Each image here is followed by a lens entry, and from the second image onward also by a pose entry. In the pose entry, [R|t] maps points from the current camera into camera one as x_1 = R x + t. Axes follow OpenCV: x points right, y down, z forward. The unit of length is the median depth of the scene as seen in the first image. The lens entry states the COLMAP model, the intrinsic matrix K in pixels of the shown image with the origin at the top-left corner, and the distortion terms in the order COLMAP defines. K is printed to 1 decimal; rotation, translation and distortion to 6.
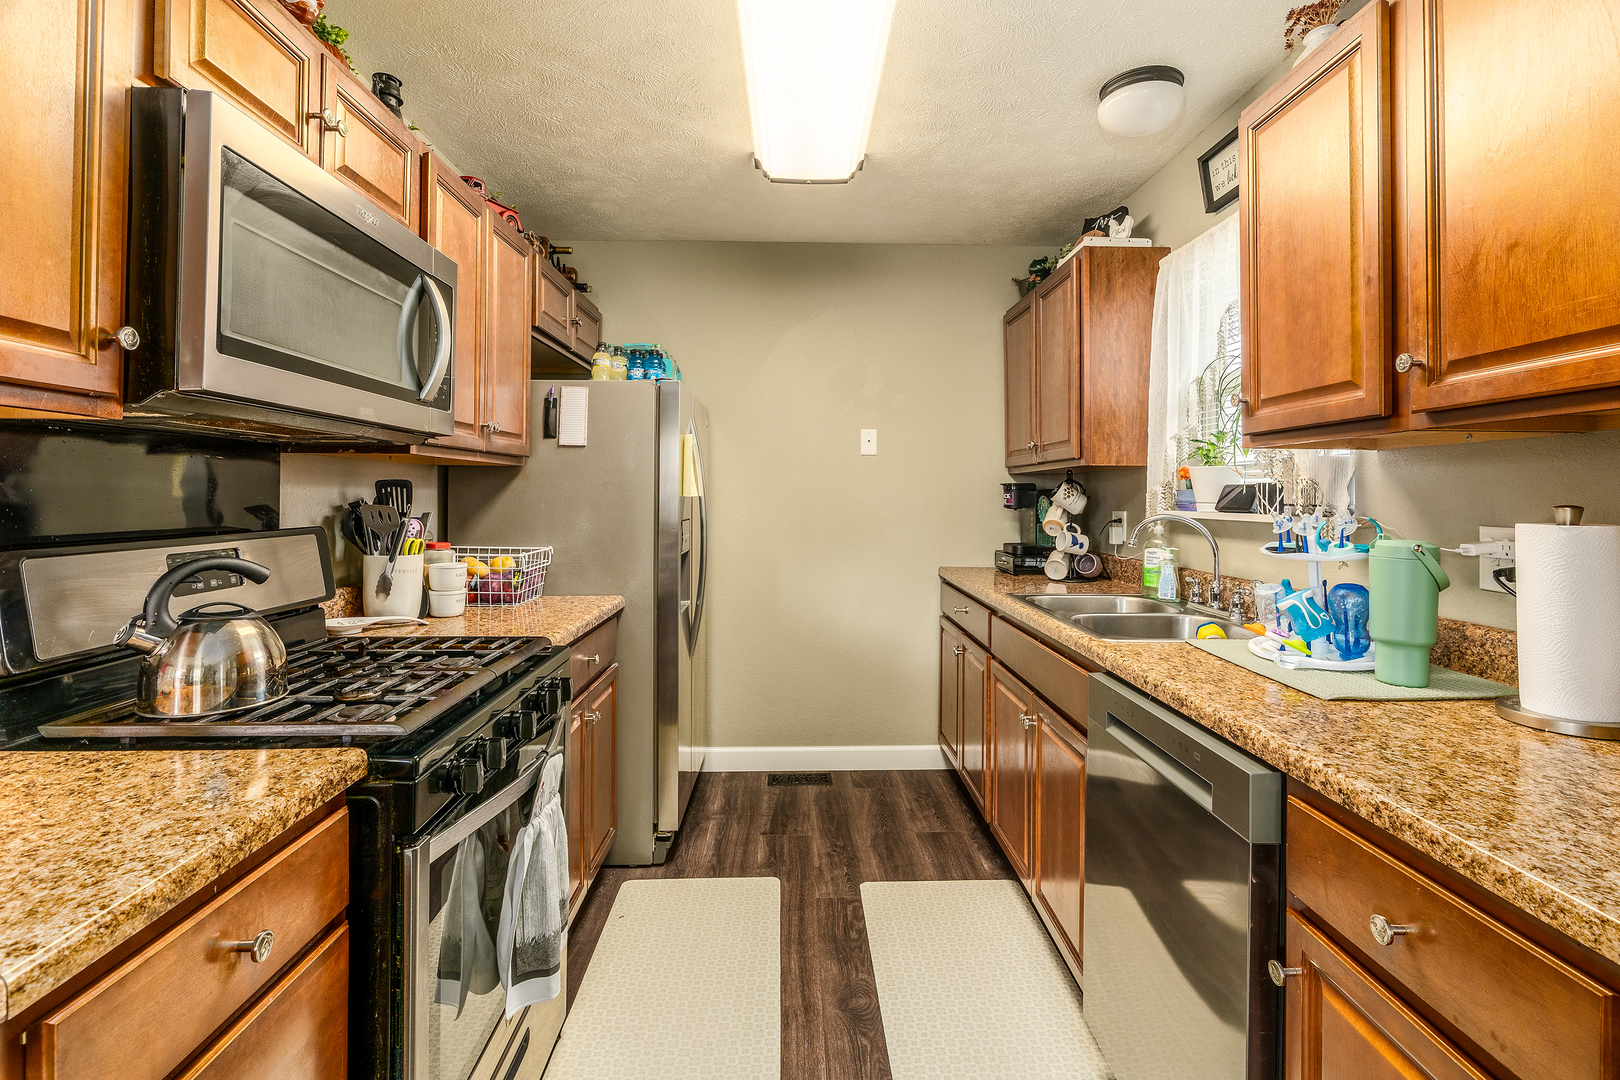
lens RADIAL K [[764.1, 0, 793.0], [0, 764.1, 490.6], [0, 0, 1]] dist [-0.008558, 0.003271]
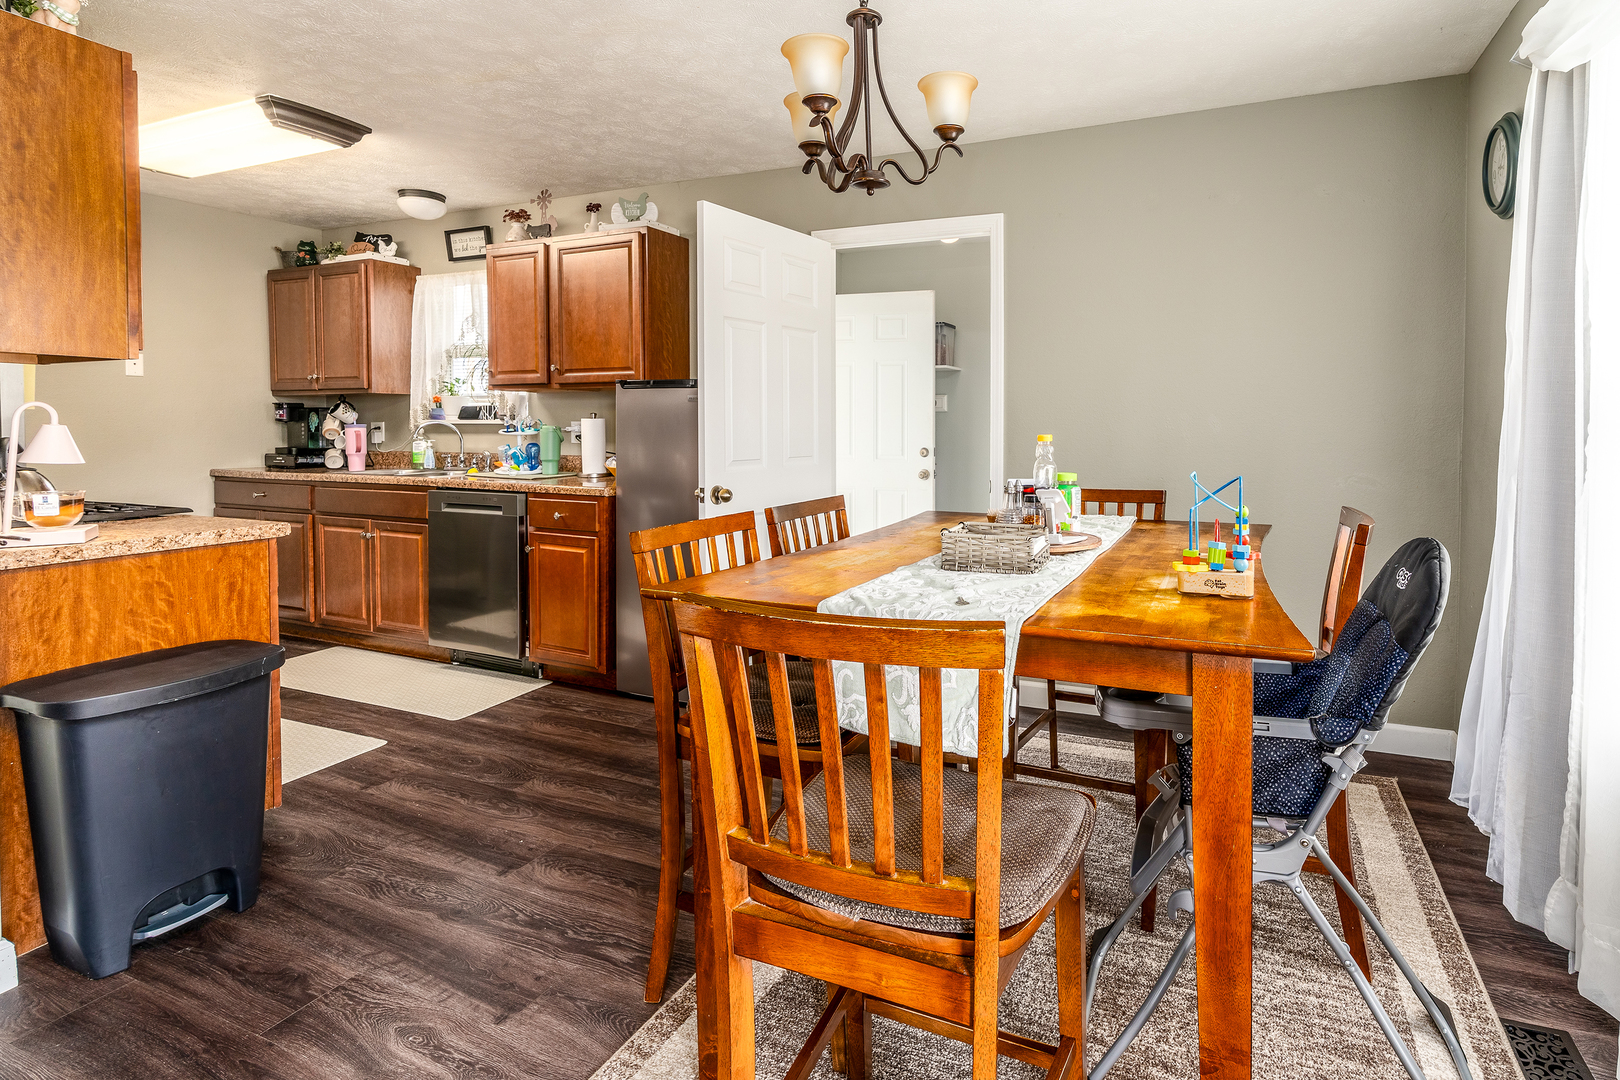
lens RADIAL K [[764.1, 0, 917.3], [0, 764.1, 448.4], [0, 0, 1]] dist [-0.008558, 0.003271]
pose [[0.382782, -0.034151, 0.923207, -0.728727], [-0.006303, 0.999197, 0.039575, 0.014878], [-0.923817, -0.020967, 0.382259, -0.758866]]
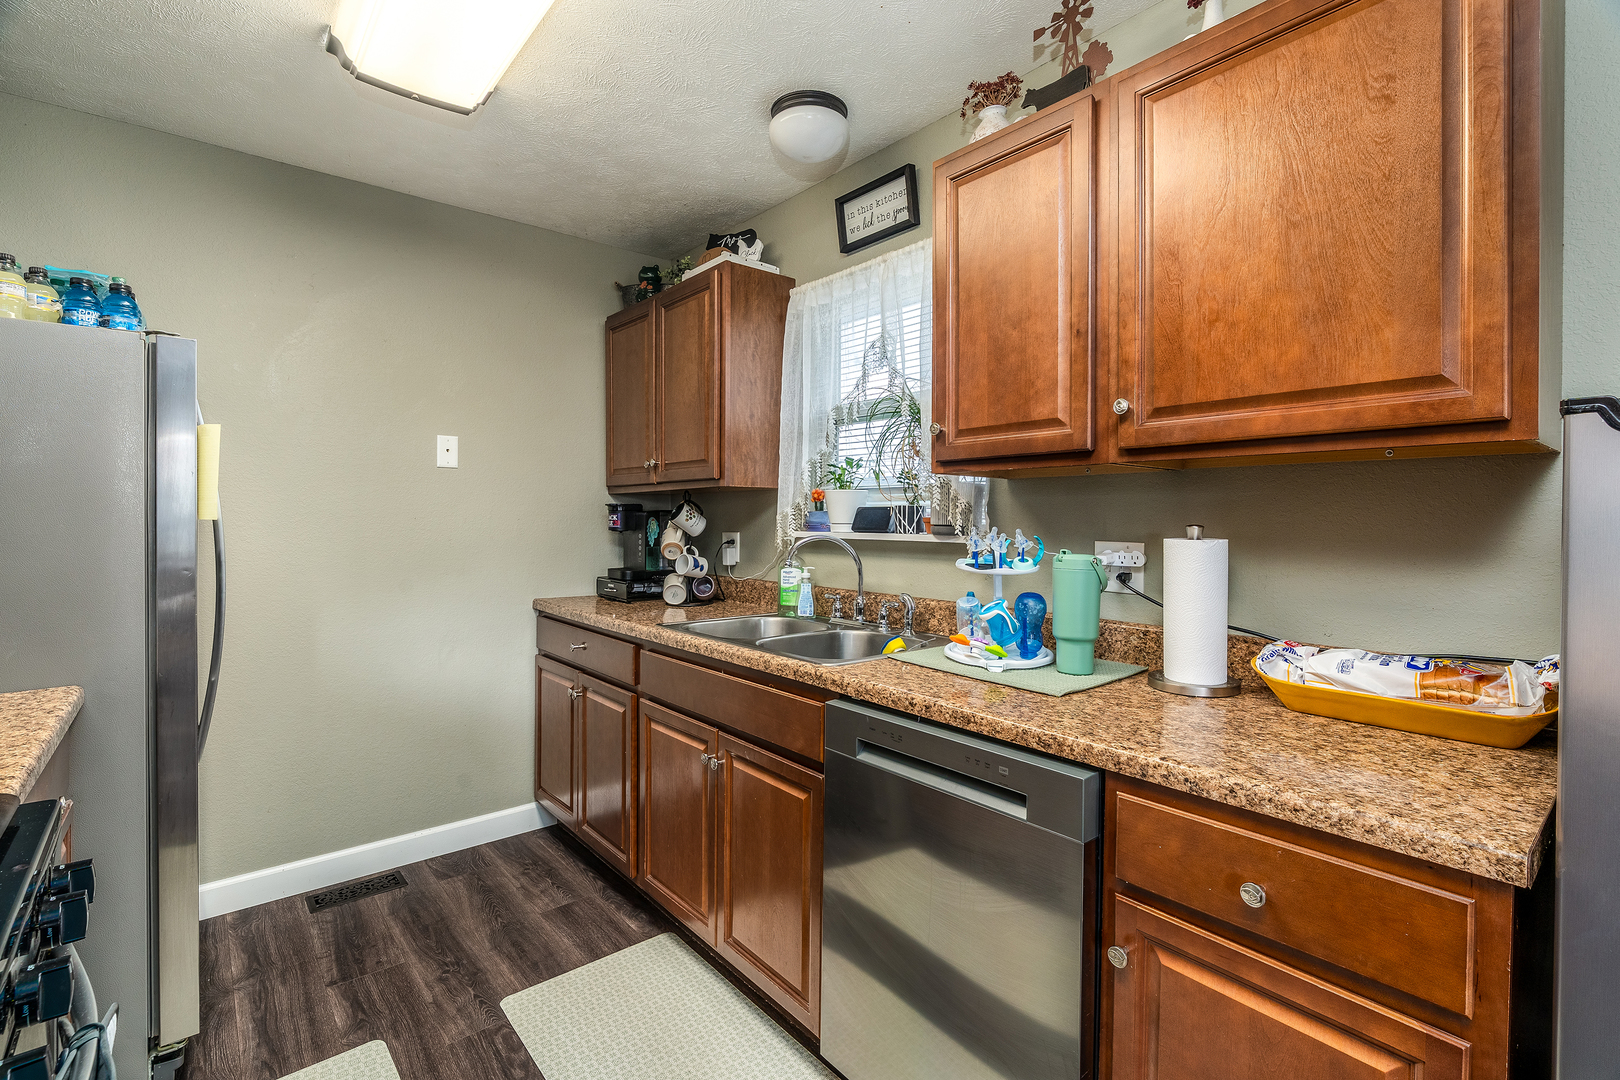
lens RADIAL K [[764.1, 0, 822.6], [0, 764.1, 524.7], [0, 0, 1]] dist [-0.008558, 0.003271]
pose [[0.774567, -0.007747, 0.632445, -0.148798], [-0.003302, 0.999862, 0.016292, -0.000052], [-0.632484, -0.014707, 0.774434, 0.171957]]
